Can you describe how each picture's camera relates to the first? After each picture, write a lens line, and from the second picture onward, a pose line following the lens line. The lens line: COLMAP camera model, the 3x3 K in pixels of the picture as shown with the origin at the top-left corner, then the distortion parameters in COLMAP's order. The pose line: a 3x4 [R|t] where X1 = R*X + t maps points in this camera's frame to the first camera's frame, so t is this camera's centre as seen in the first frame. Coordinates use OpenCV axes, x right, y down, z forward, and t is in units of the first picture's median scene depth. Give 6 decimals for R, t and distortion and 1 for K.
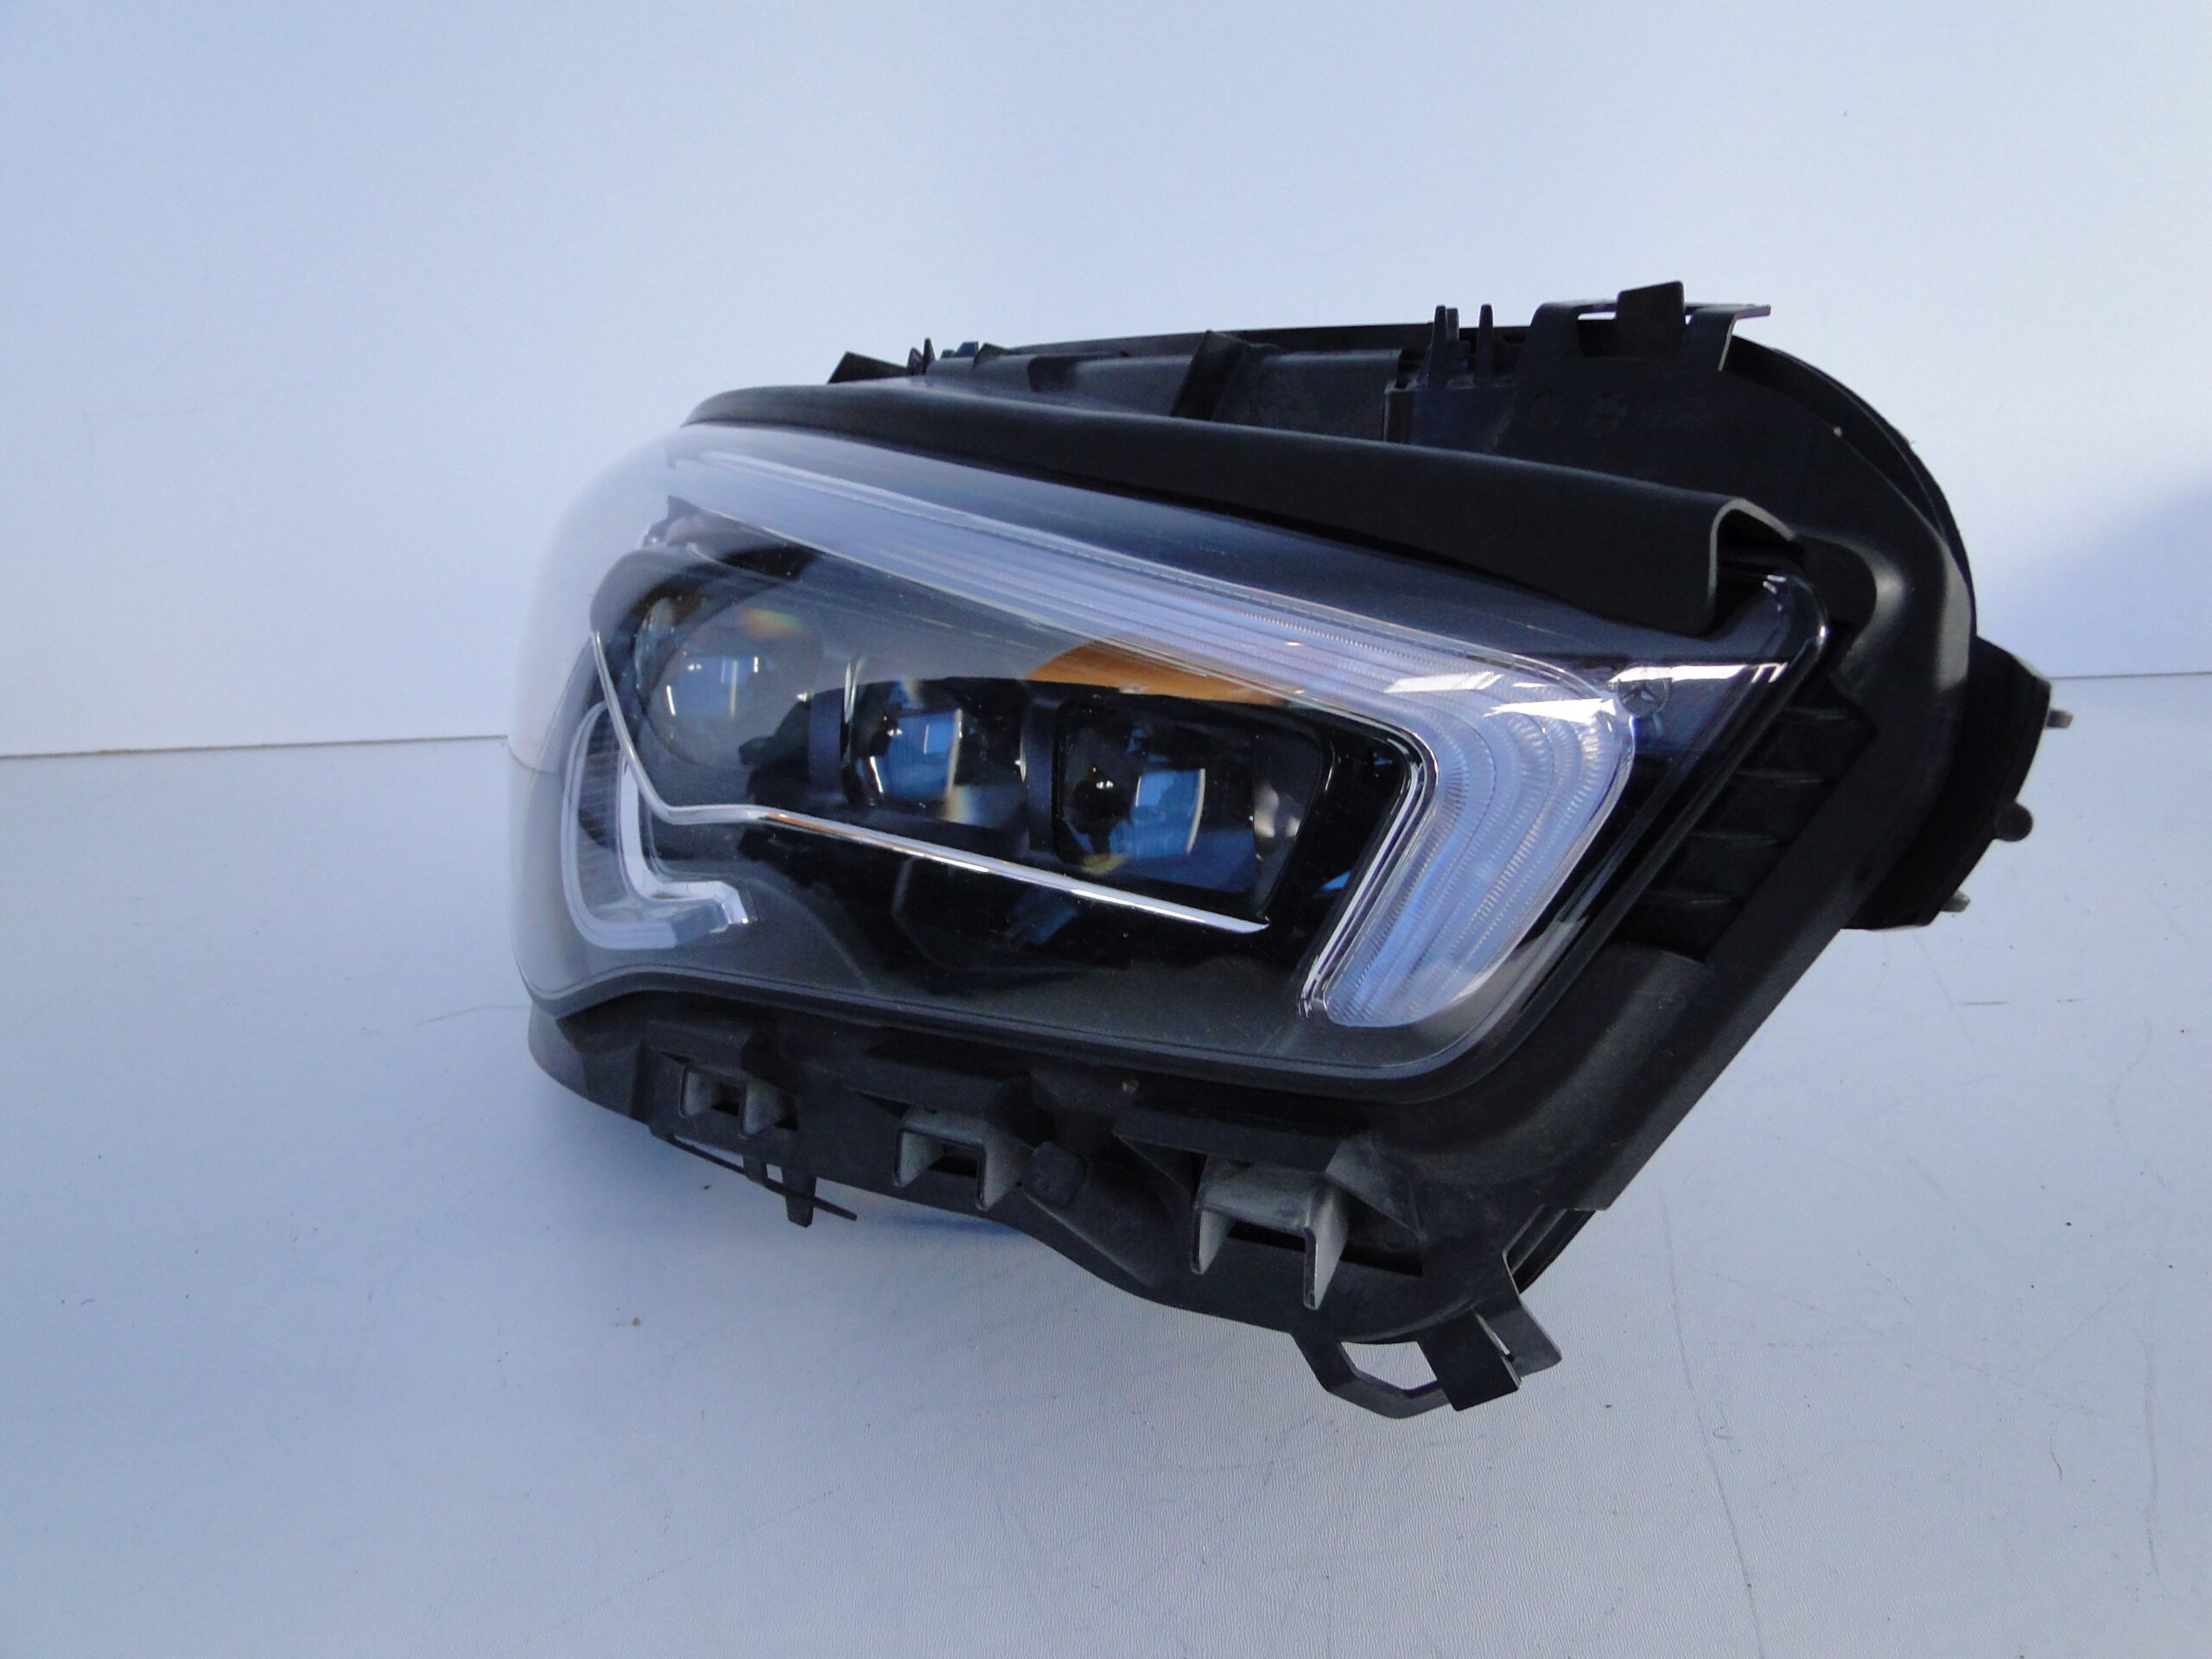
lens RADIAL K [[1830.8, 0, 1109.2], [0, 1830.8, 826.9], [0, 0, 1]] dist [0.006341, -0.026033]
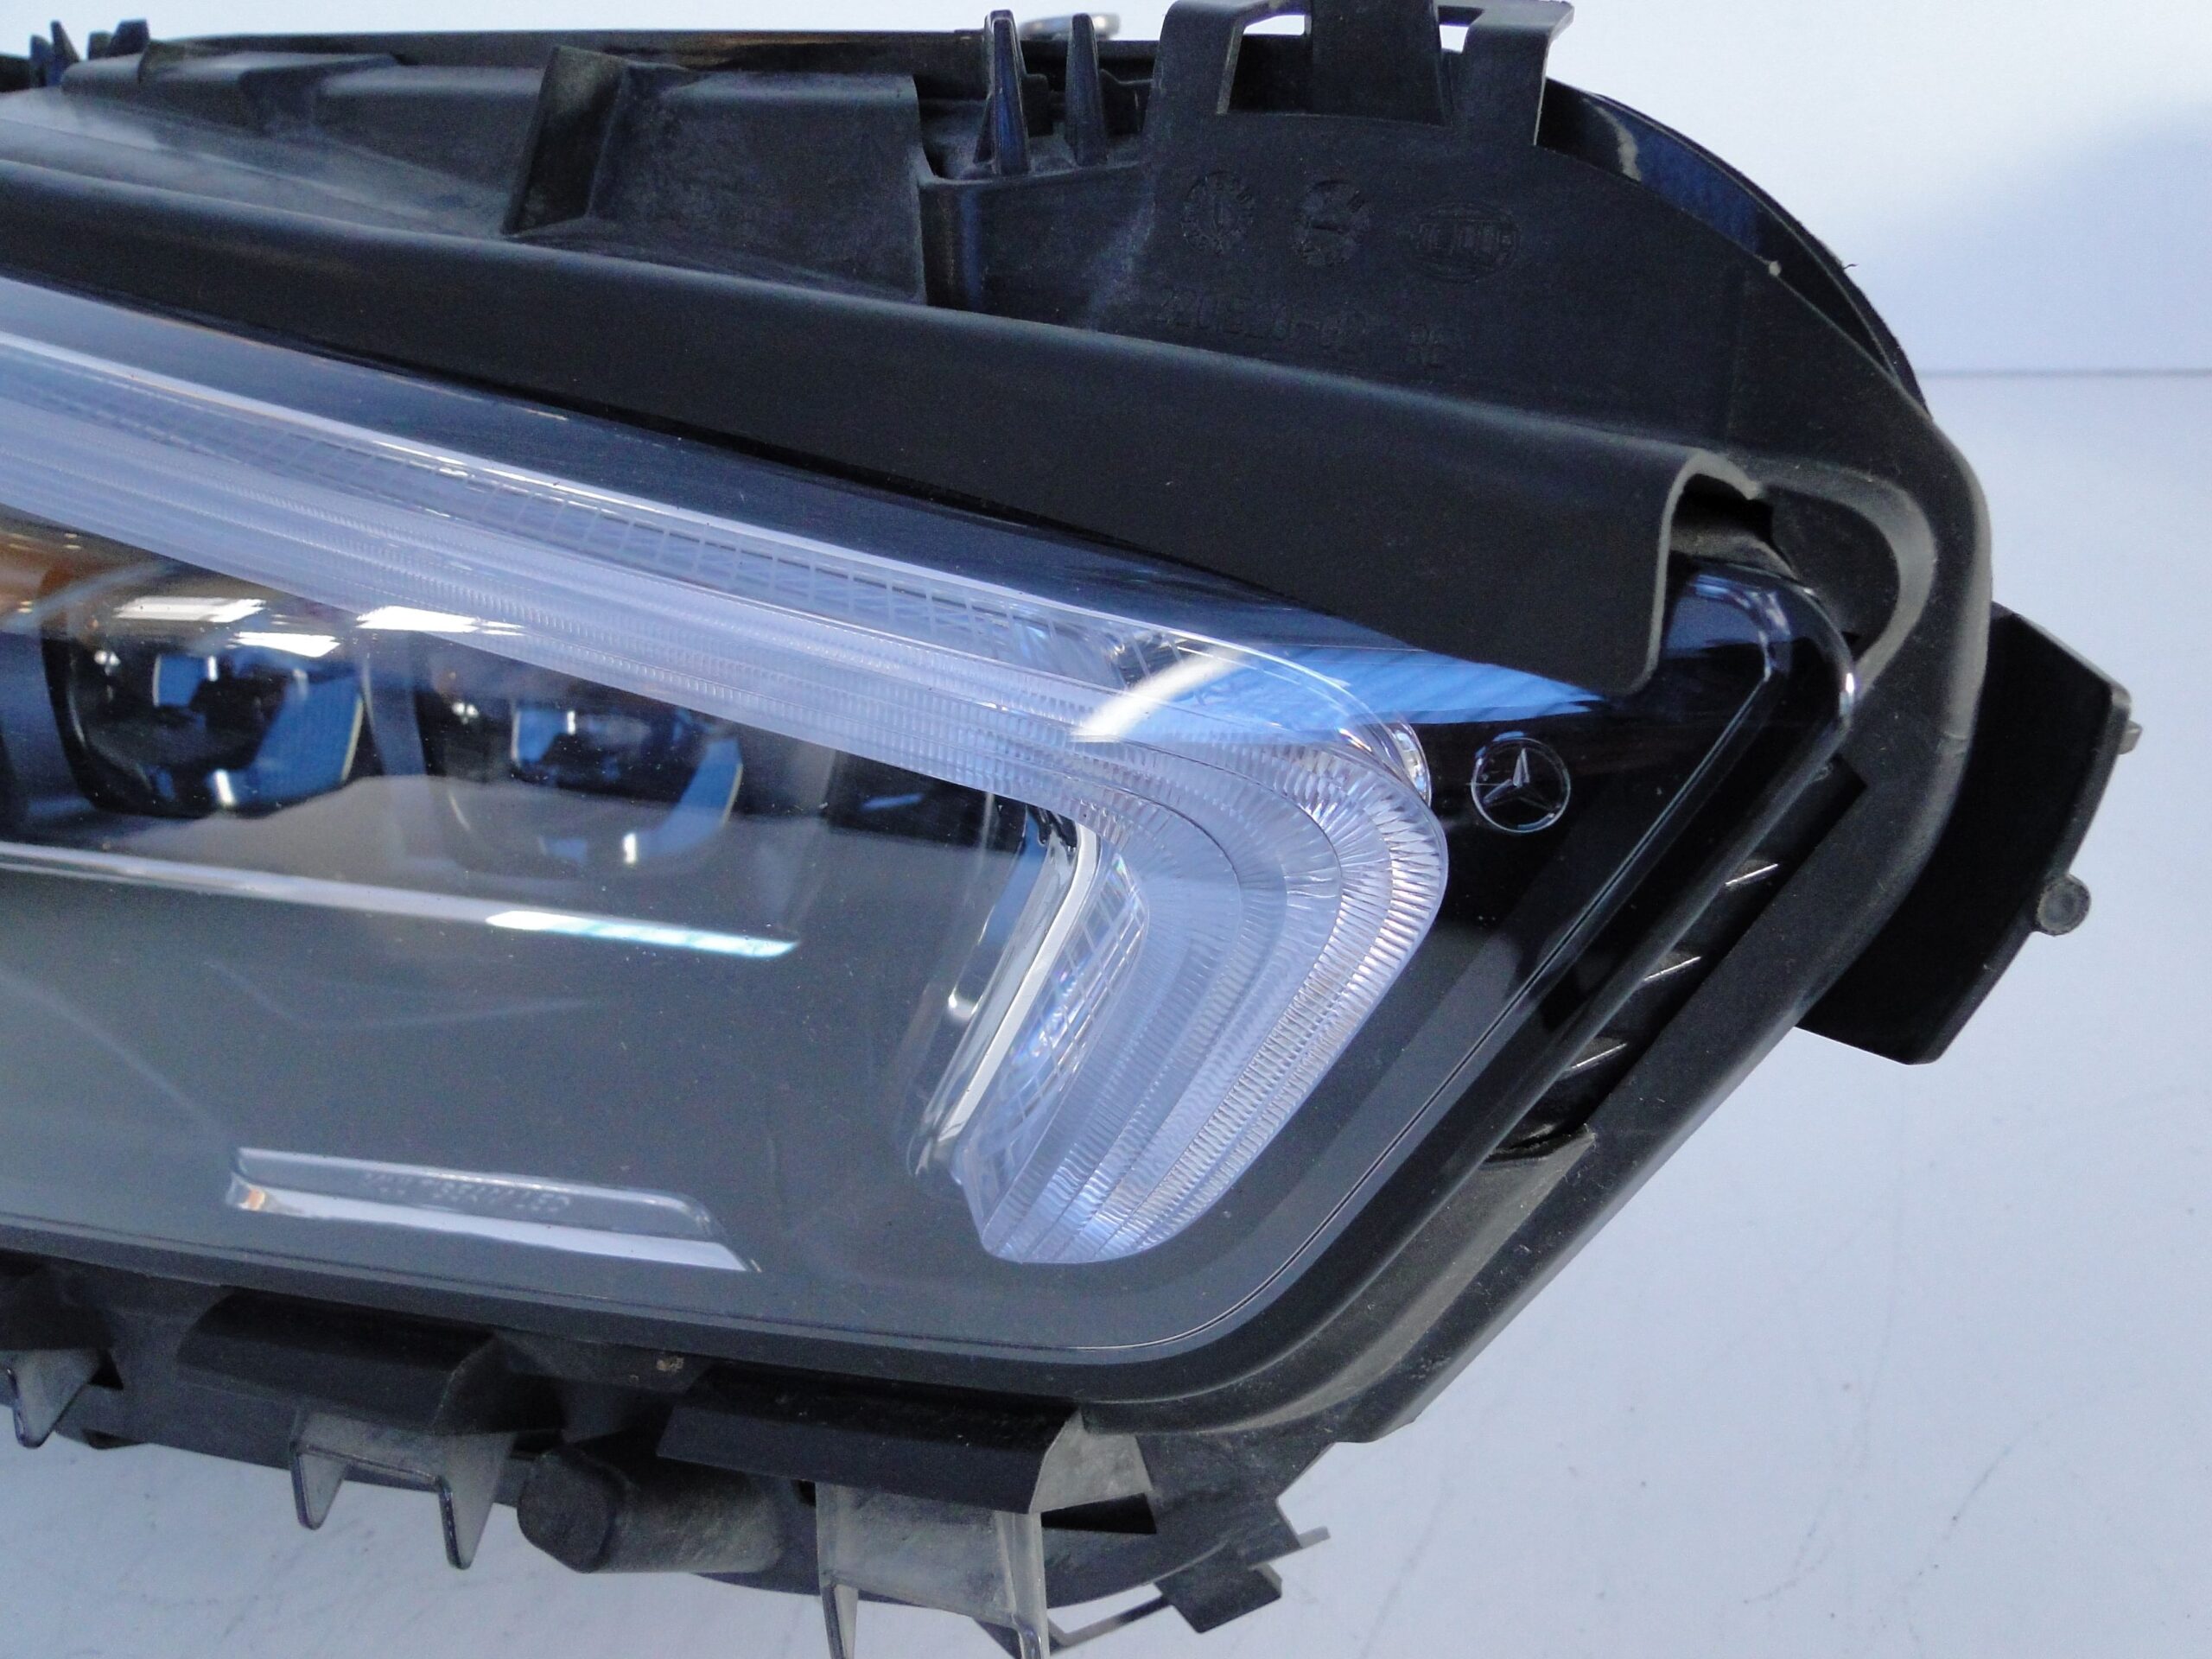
lens RADIAL K [[1830.8, 0, 1115.4], [0, 1830.8, 849.8], [0, 0, 1]] dist [0.006341, -0.026033]
pose [[0.936664, -0.187719, 0.295674, 0.001916], [0.115585, 0.962612, 0.244986, -0.158551], [-0.330608, -0.195294, 0.923341, 0.391127]]
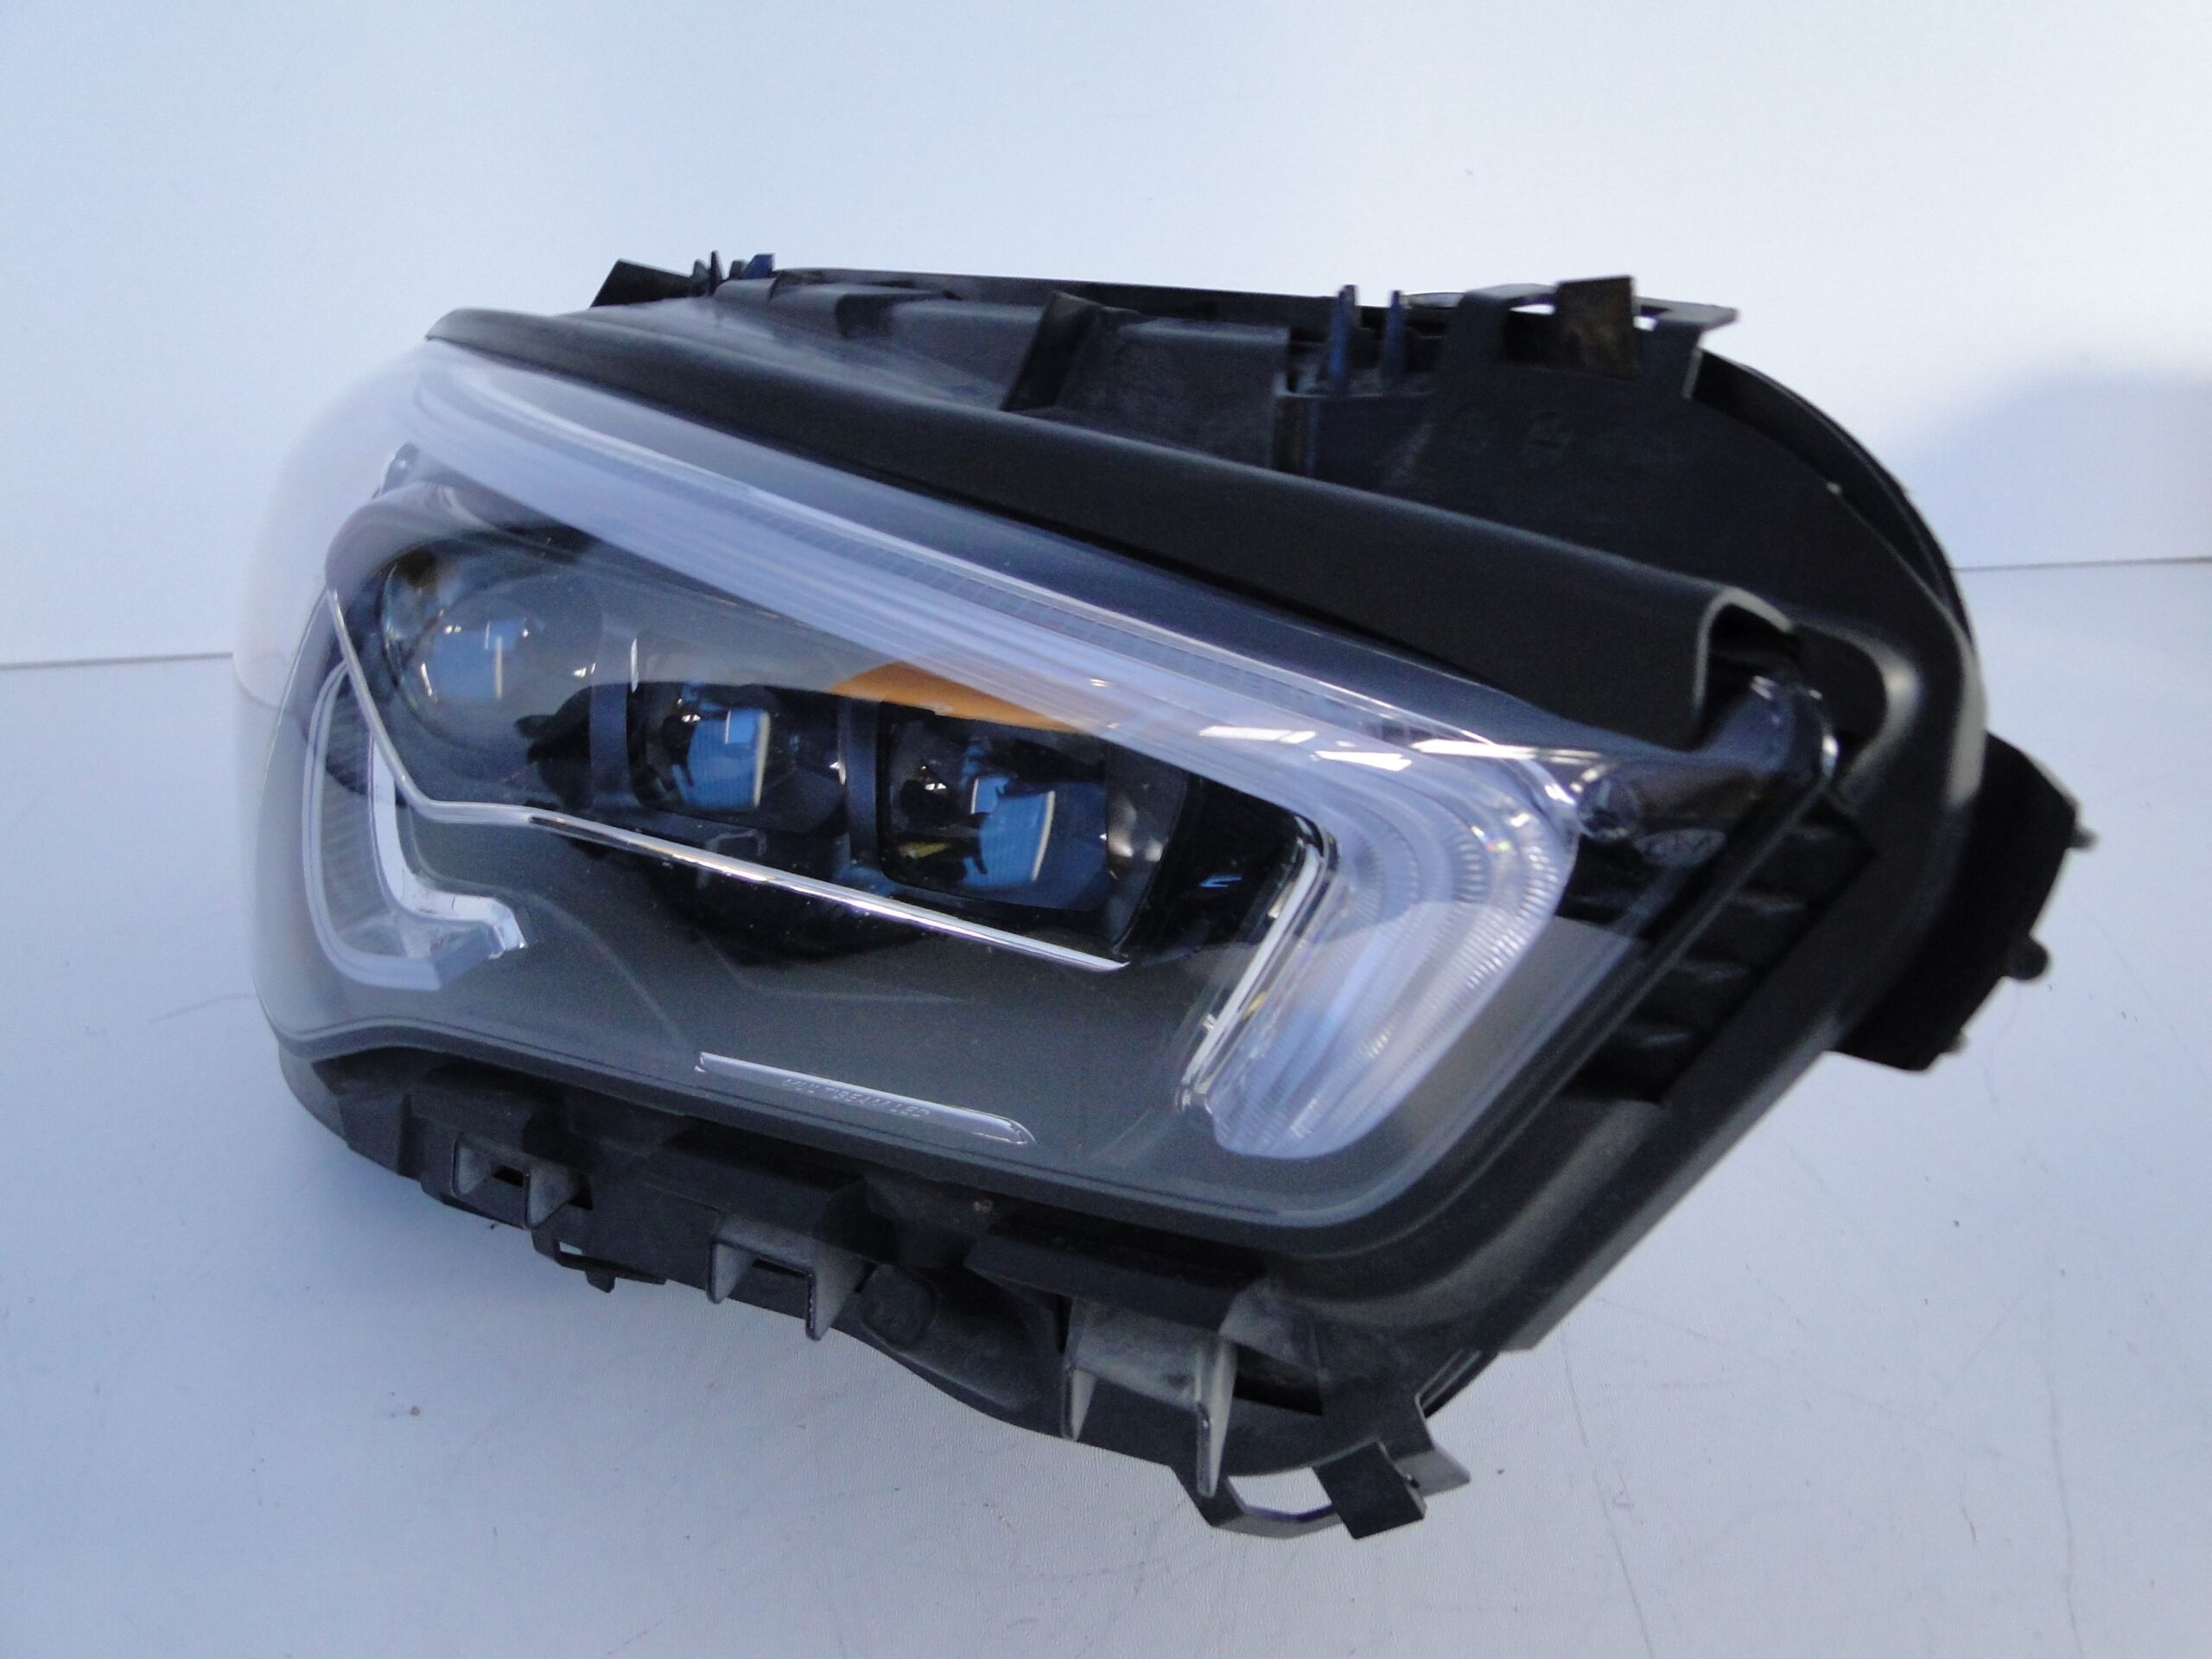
lens RADIAL K [[1830.8, 0, 1112.1], [0, 1830.8, 826.3], [0, 0, 1]] dist [0.006341, -0.026033]
pose [[0.994204, -0.023512, 0.104905, -0.013991], [0.013560, 0.995424, 0.094592, -0.112494], [-0.106649, -0.092621, 0.989973, 0.153377]]
